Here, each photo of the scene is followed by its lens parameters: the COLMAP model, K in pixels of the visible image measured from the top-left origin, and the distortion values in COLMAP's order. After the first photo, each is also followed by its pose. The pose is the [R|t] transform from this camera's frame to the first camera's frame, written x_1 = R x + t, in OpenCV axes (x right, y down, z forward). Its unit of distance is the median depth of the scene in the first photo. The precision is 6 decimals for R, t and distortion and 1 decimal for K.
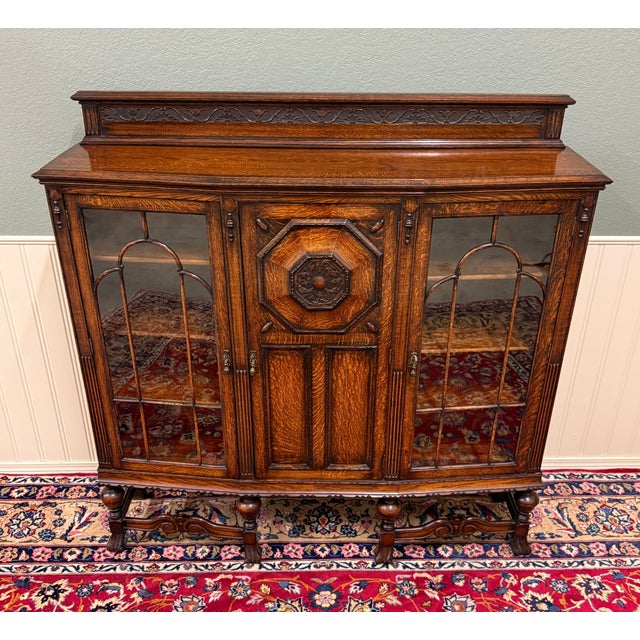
lens RADIAL K [[674.0, 0, 312.9], [0, 674.0, 345.5], [0, 0, 1]] dist [0.040351, 0.000000]
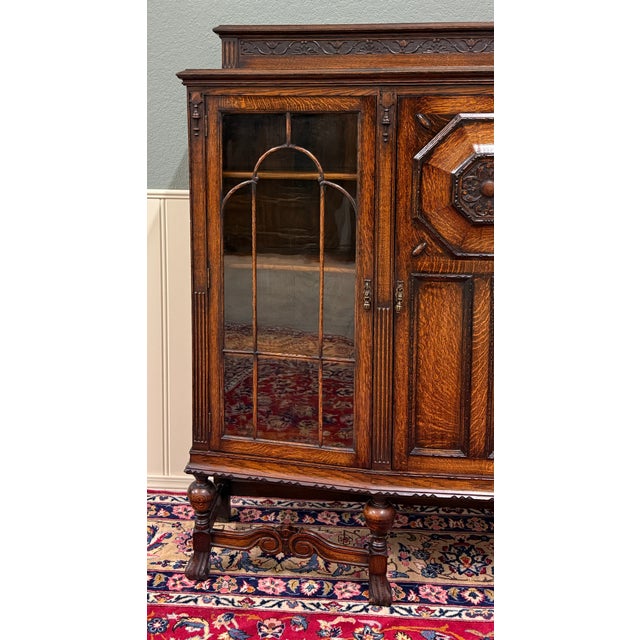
lens RADIAL K [[680.4, 0, 291.3], [0, 680.4, 212.8], [0, 0, 1]] dist [0.009094, 0.000000]
pose [[0.996736, 0.012769, -0.079718, -0.132502], [-0.041244, 0.929379, -0.366815, 0.203629], [0.069404, 0.368905, 0.926872, 0.153830]]
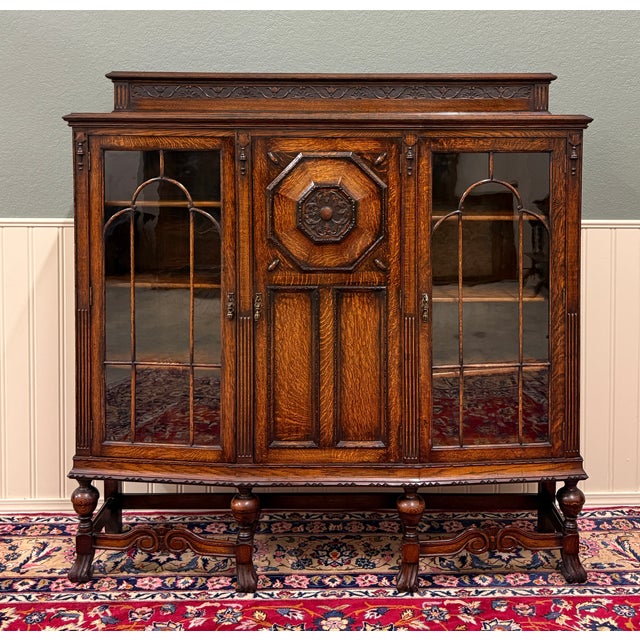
lens RADIAL K [[793.8, 0, 349.1], [0, 793.8, 164.6], [0, 0, 1]] dist [-0.000485, 0.000000]
pose [[0.999938, 0.000525, 0.011153, 0.023786], [0.004740, 0.884463, -0.466586, 0.315697], [-0.010110, 0.466610, 0.884406, -0.078926]]
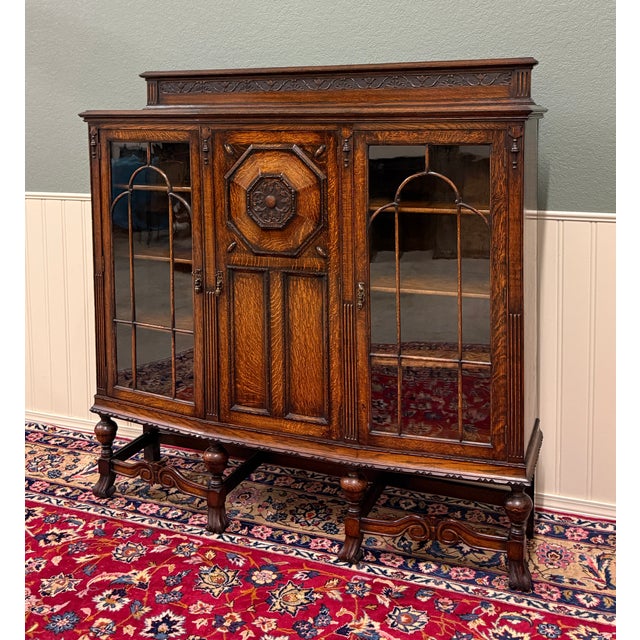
lens RADIAL K [[746.9, 0, 326.1], [0, 746.9, 165.4], [0, 0, 1]] dist [-0.001600, 0.000000]
pose [[0.930627, 0.013205, -0.365732, 0.419839], [-0.167515, 0.903884, -0.393616, 0.247265], [0.325381, 0.427575, 0.843390, -0.015937]]
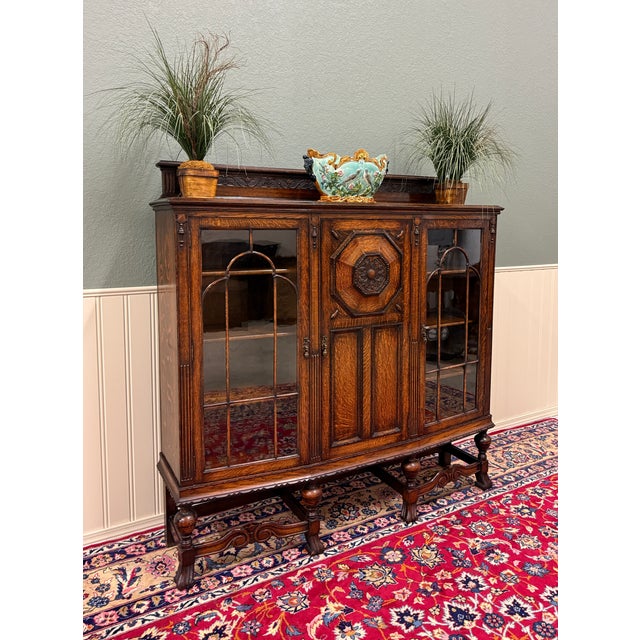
lens RADIAL K [[537.2, 0, 331.2], [0, 537.2, 260.3], [0, 0, 1]] dist [-0.014269, 0.013225]
pose [[0.866559, -0.034353, 0.497891, -0.490956], [0.238414, 0.904927, -0.352512, 0.202810], [-0.438445, 0.424177, 0.792363, 0.098563]]
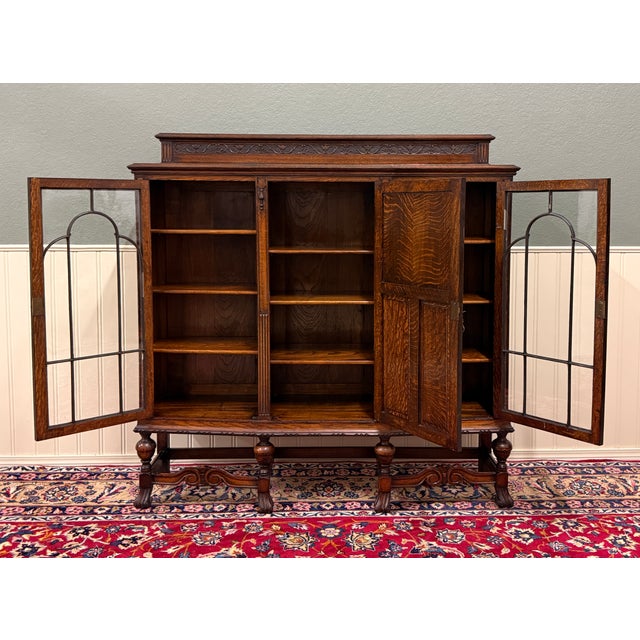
lens RADIAL K [[661.5, 0, 332.2], [0, 661.5, 248.1], [0, 0, 1]] dist [0.038136, 0.000000]
pose [[0.999863, -0.000551, 0.016530, 0.003710], [0.007576, 0.903694, -0.428111, 0.400771], [-0.014702, 0.428178, 0.903575, -0.176512]]
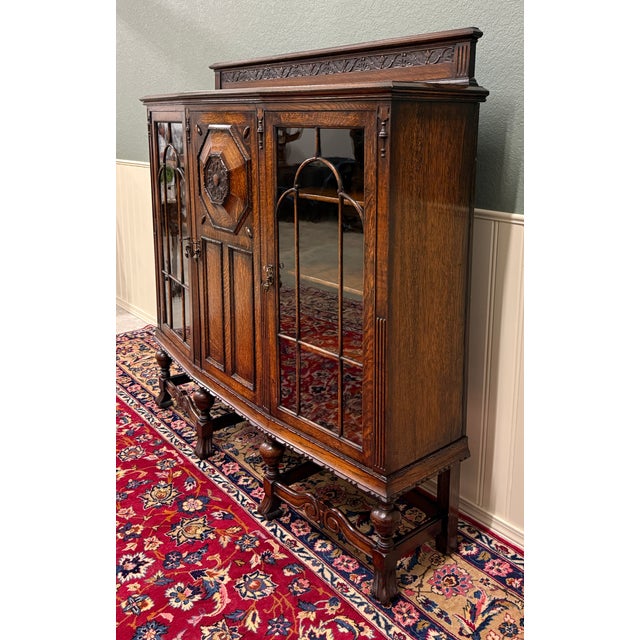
lens RADIAL K [[603.6, 0, 347.5], [0, 603.6, 232.8], [0, 0, 1]] dist [-0.000487, 0.000000]
pose [[0.651130, 0.142929, -0.745386, 0.745318], [-0.377222, 0.913158, -0.154421, 0.052365], [0.658584, 0.381724, 0.648501, 0.395053]]
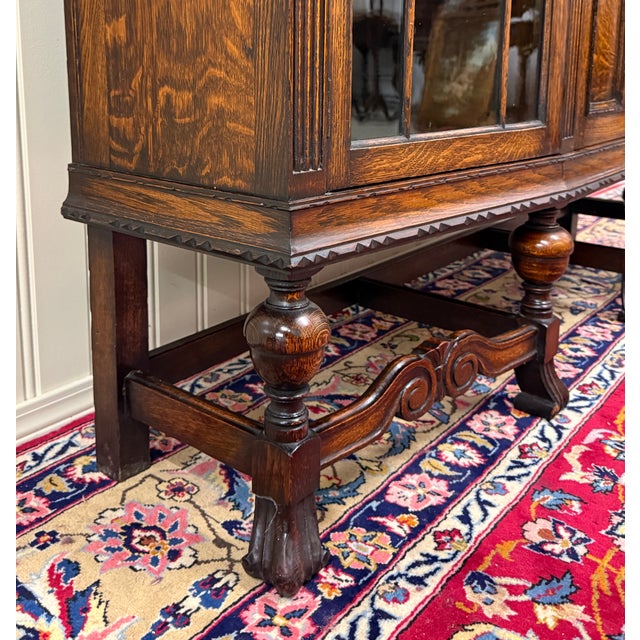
lens RADIAL K [[762.7, 0, 303.0], [0, 762.7, 172.4], [0, 0, 1]] dist [-0.005347, 0.000000]
pose [[0.626201, -0.118904, 0.770542, -0.513164], [0.371607, 0.914341, -0.160901, 0.211503], [-0.685406, 0.387095, 0.616747, 0.780041]]
